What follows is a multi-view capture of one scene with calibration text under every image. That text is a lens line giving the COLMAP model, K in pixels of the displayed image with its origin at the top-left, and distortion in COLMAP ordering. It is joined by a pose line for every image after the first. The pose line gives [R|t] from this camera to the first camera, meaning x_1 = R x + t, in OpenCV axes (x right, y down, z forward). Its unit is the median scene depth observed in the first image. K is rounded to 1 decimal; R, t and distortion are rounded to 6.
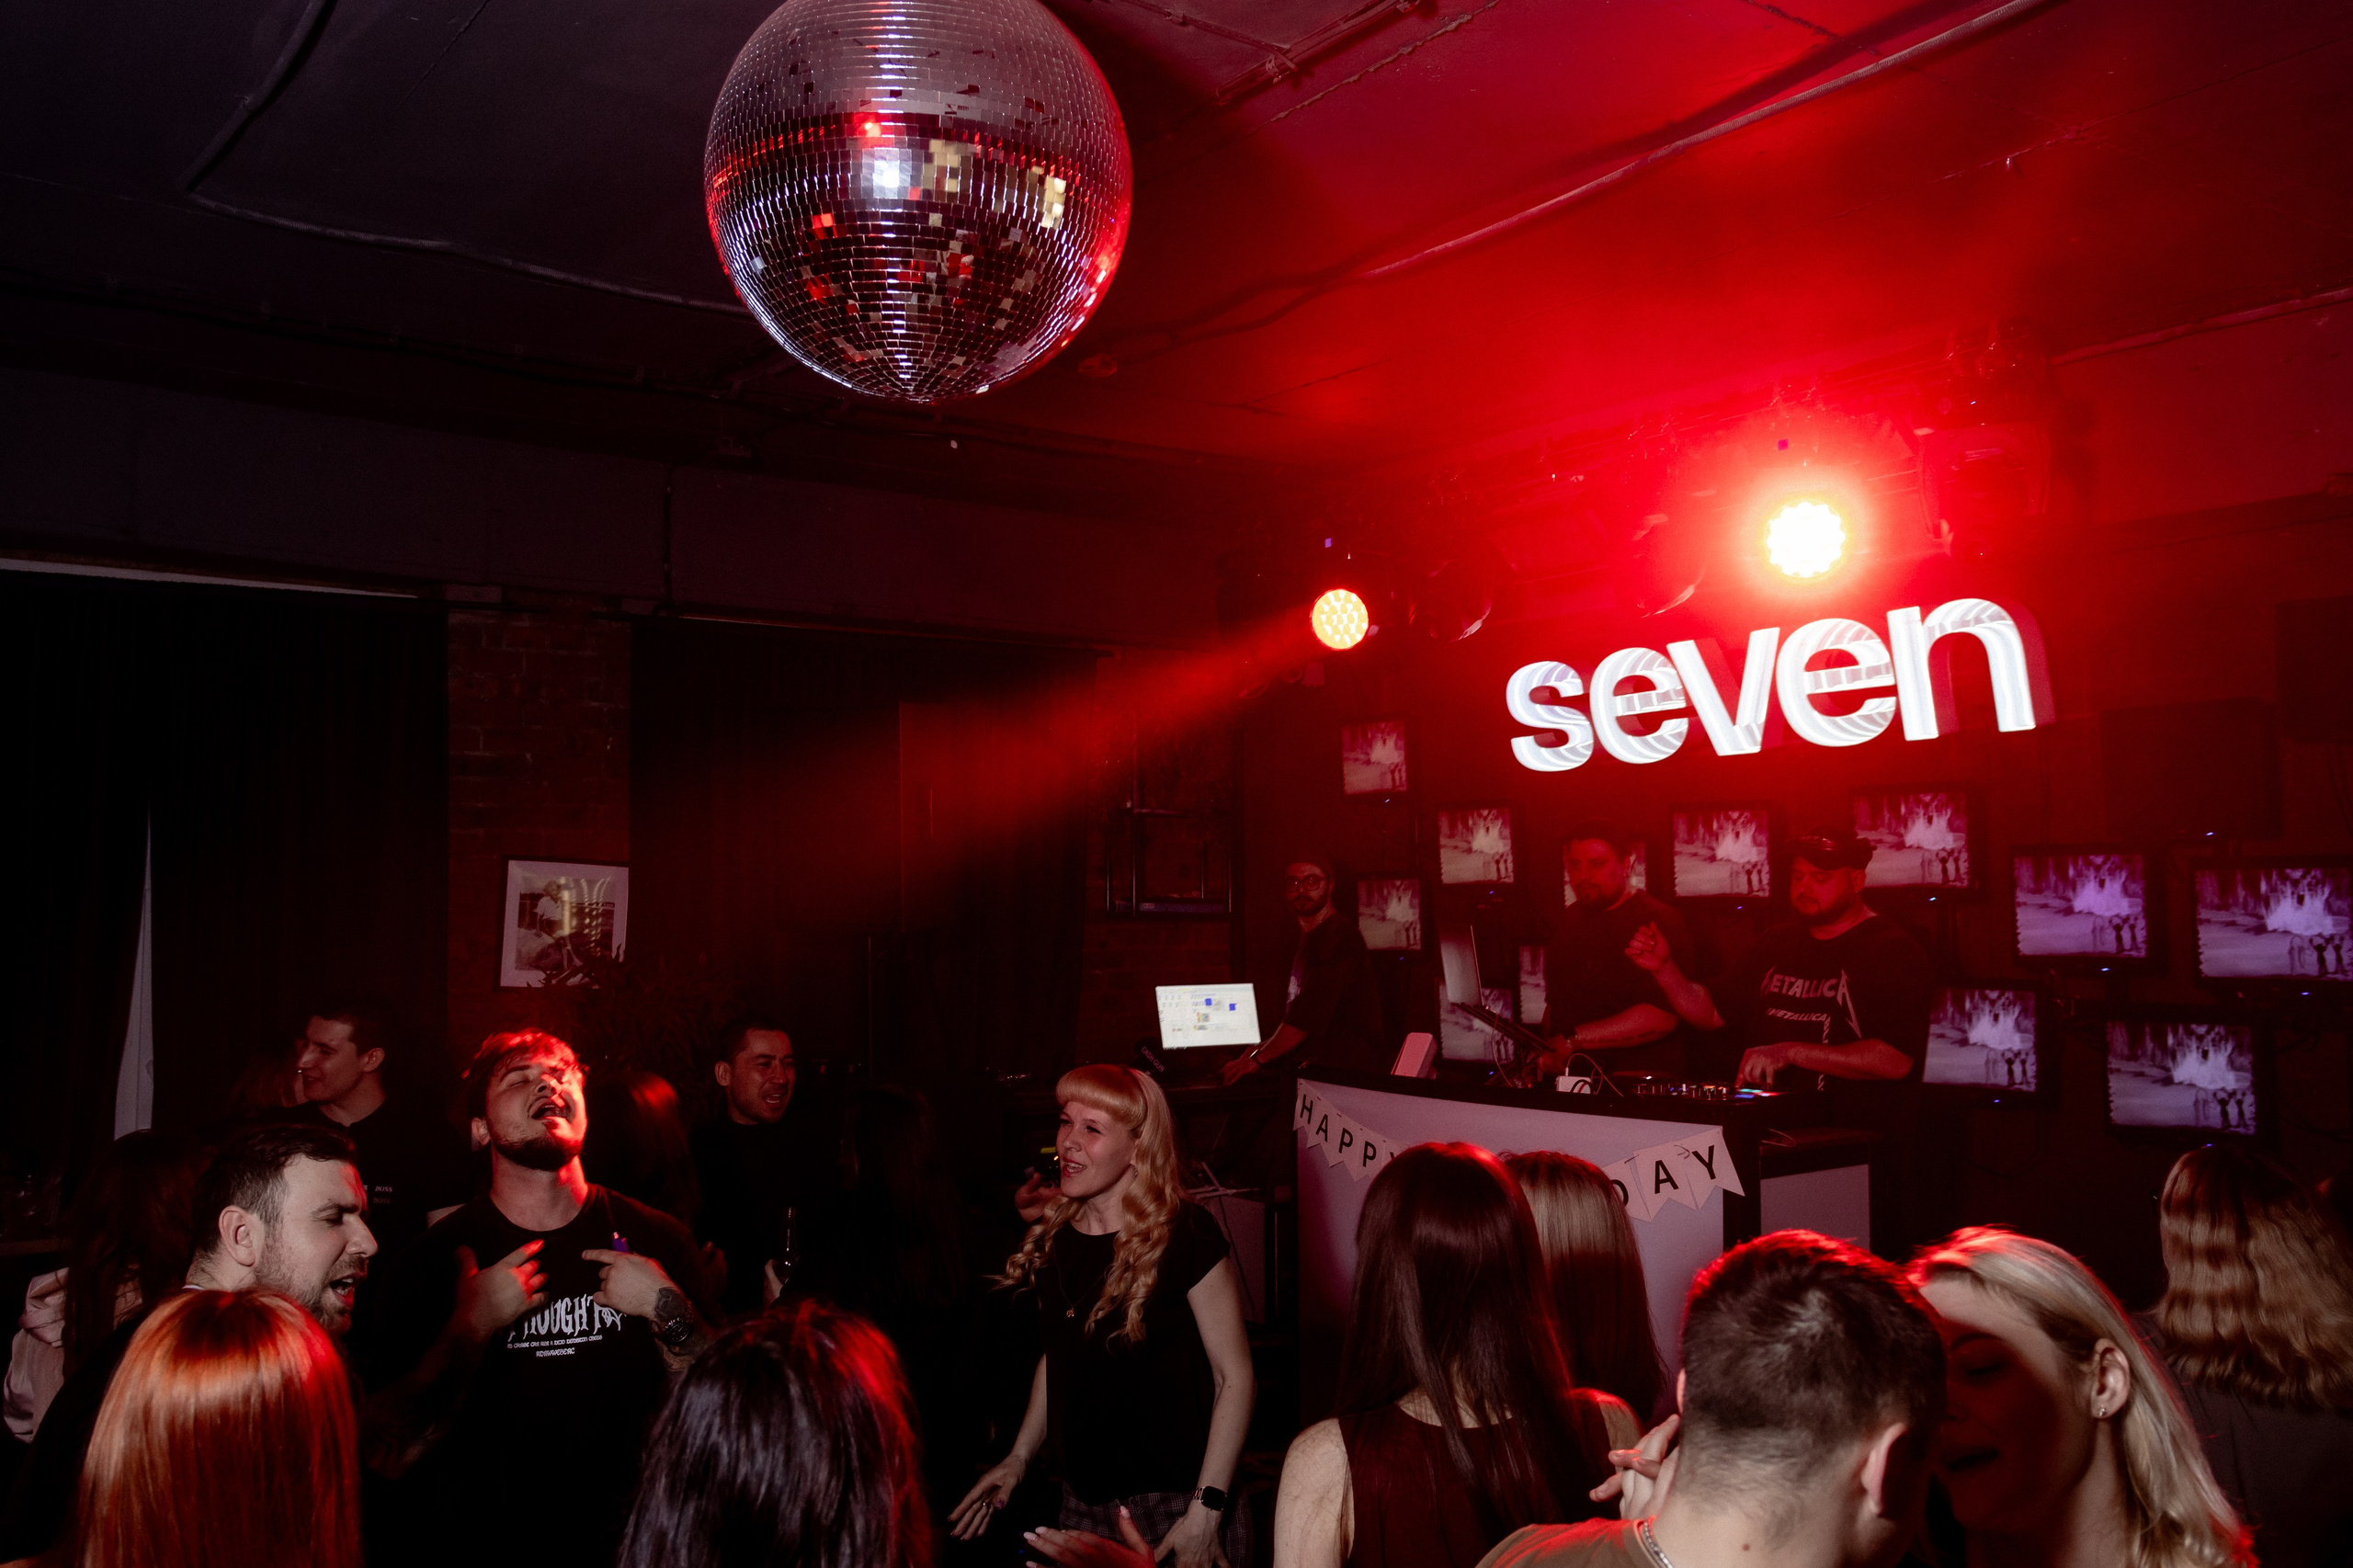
lens RADIAL K [[1918.8, 0, 1176.5], [0, 1918.8, 784.0], [0, 0, 1]] dist [-0.003639, 0.002742]
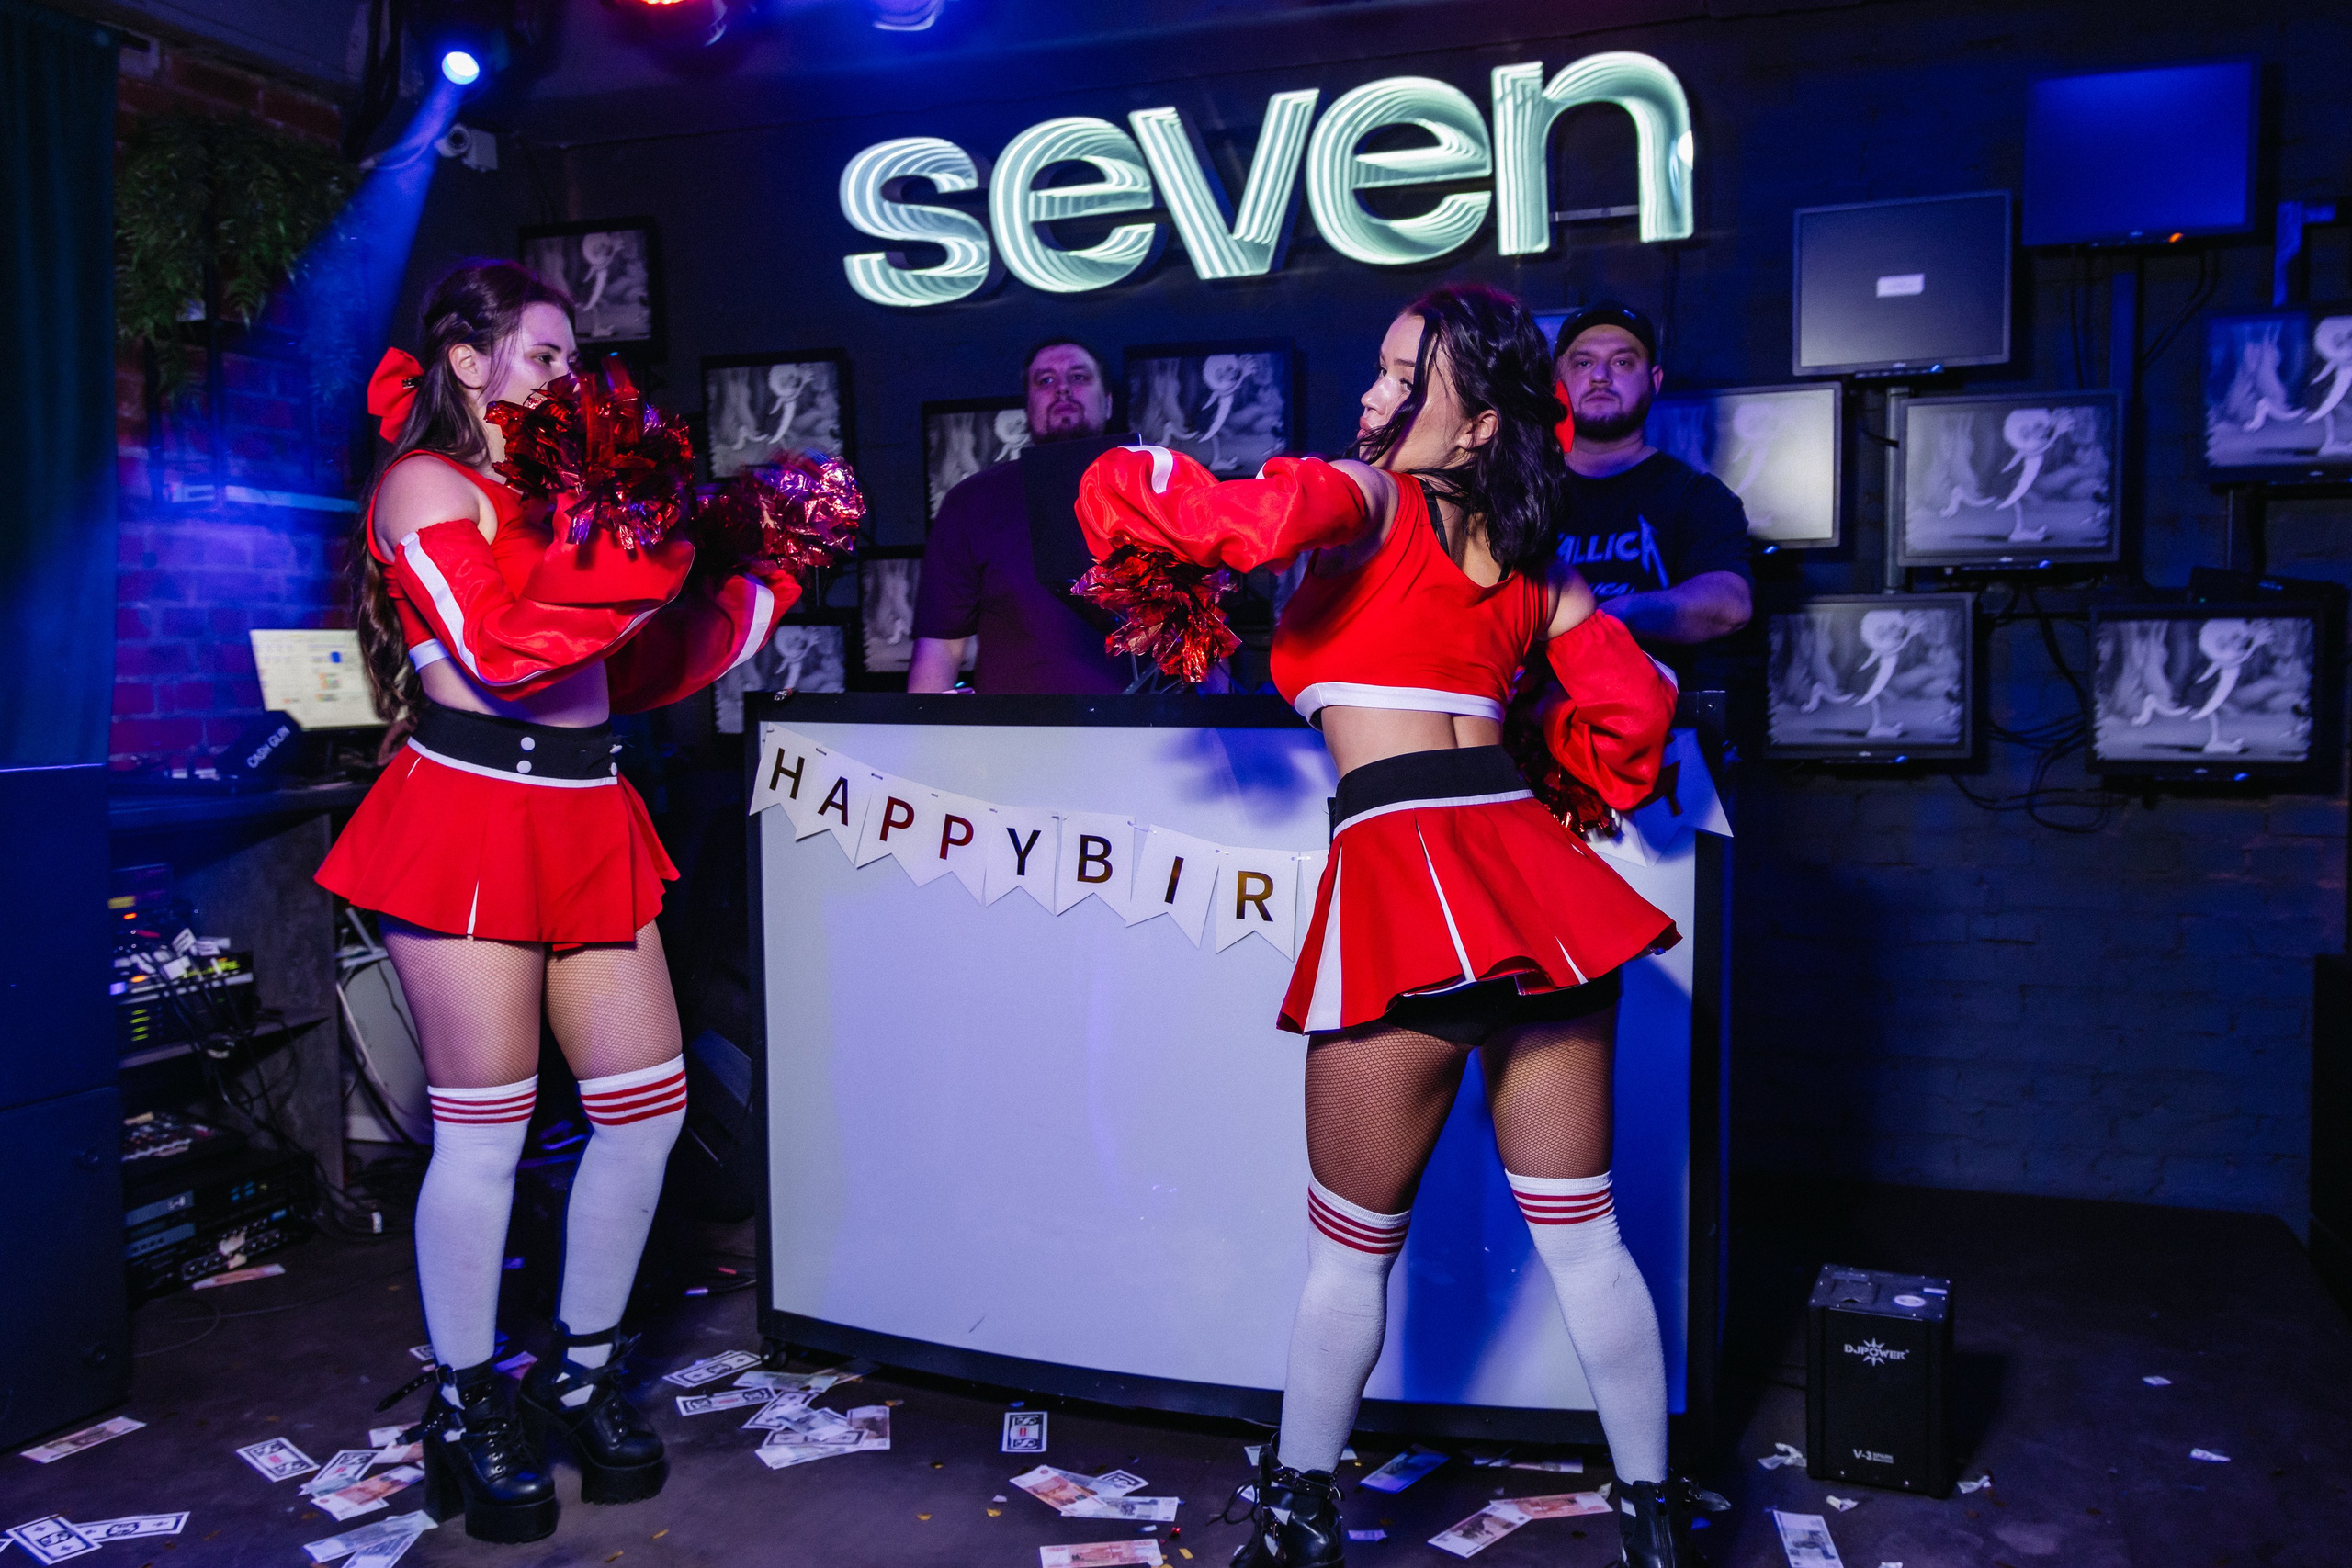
lens RADIAL K [[1917.8, 0, 1176.0], [0, 1917.8, 784.0], [0, 0, 1]] dist [-0.003639, 0.002742]
pose [[0.821869, -0.045335, 0.567870, -0.147930], [-0.029078, 0.992191, 0.121294, 0.091737], [-0.568934, -0.116200, 0.814132, 0.431006]]
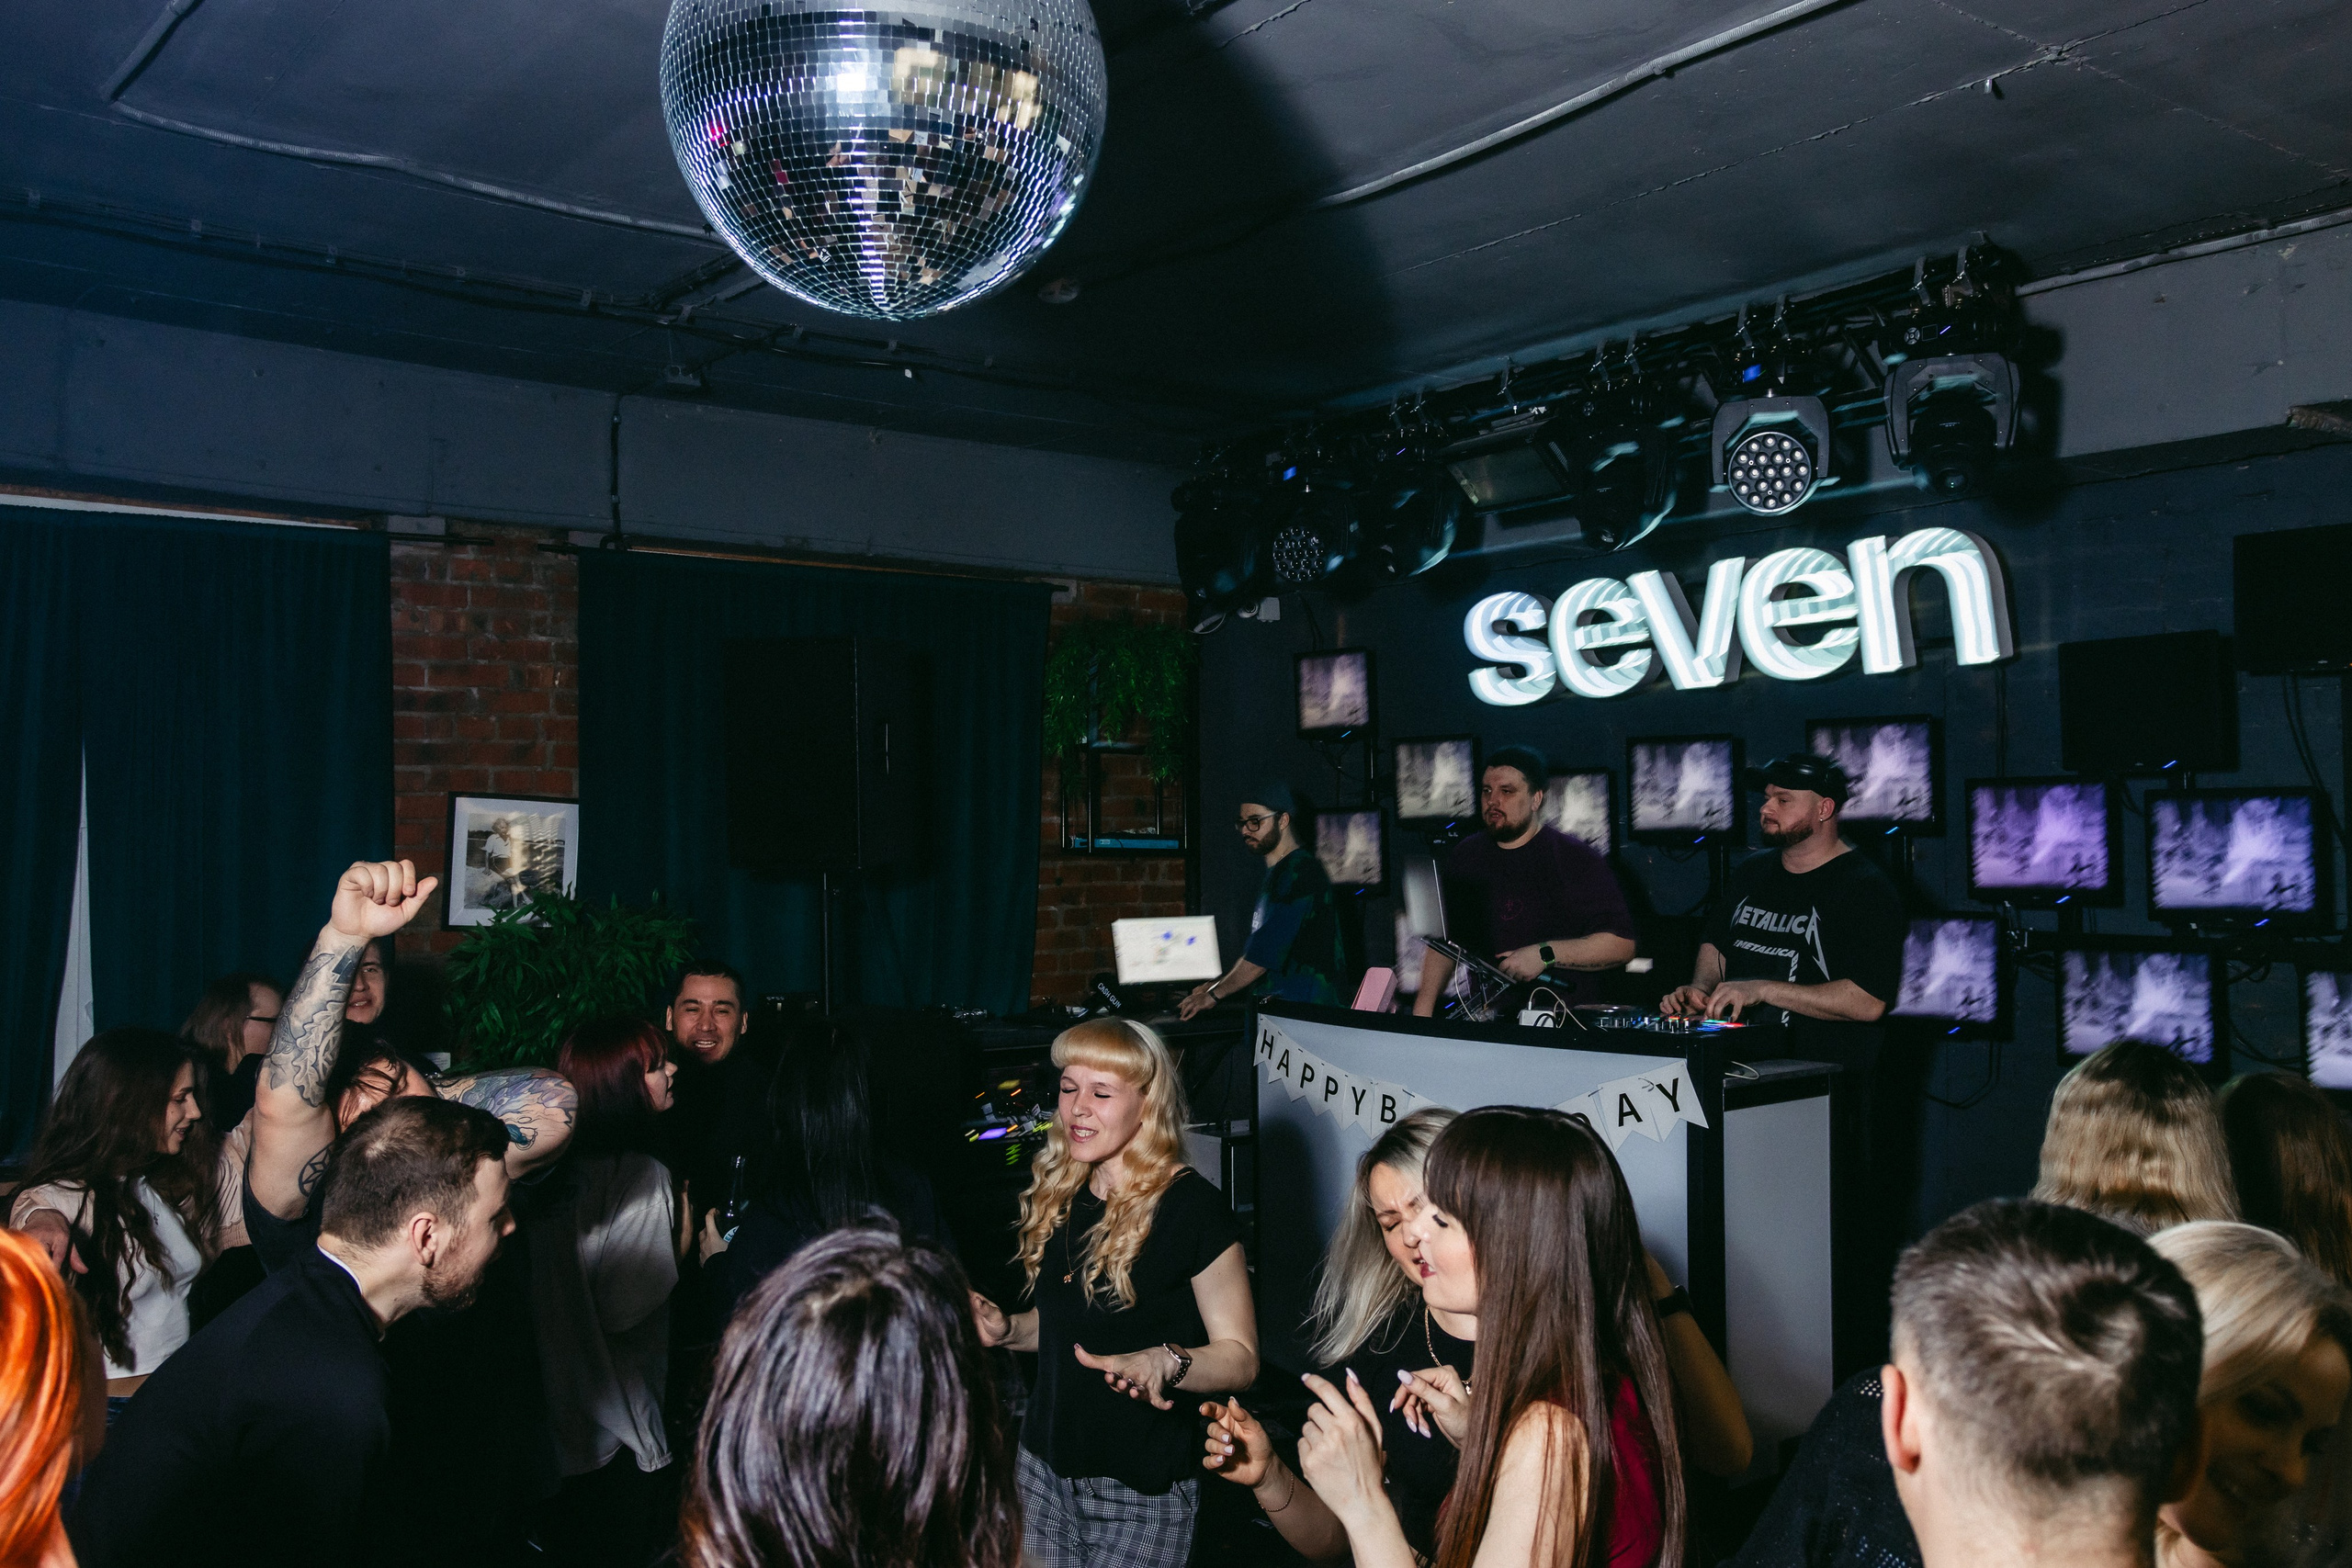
lens RADIAL K [[1910.2, 0, 1180.0], [0, 1910.2, 770.7], [0, 0, 1]] dist [-0.004395, -0.009529]
pose [[0.999585, -0.003086, 0.028657, -0.006113], [0.002293, 0.999615, 0.027650, 0.000052], [-0.028732, -0.027573, 0.999207, 0.014111]]
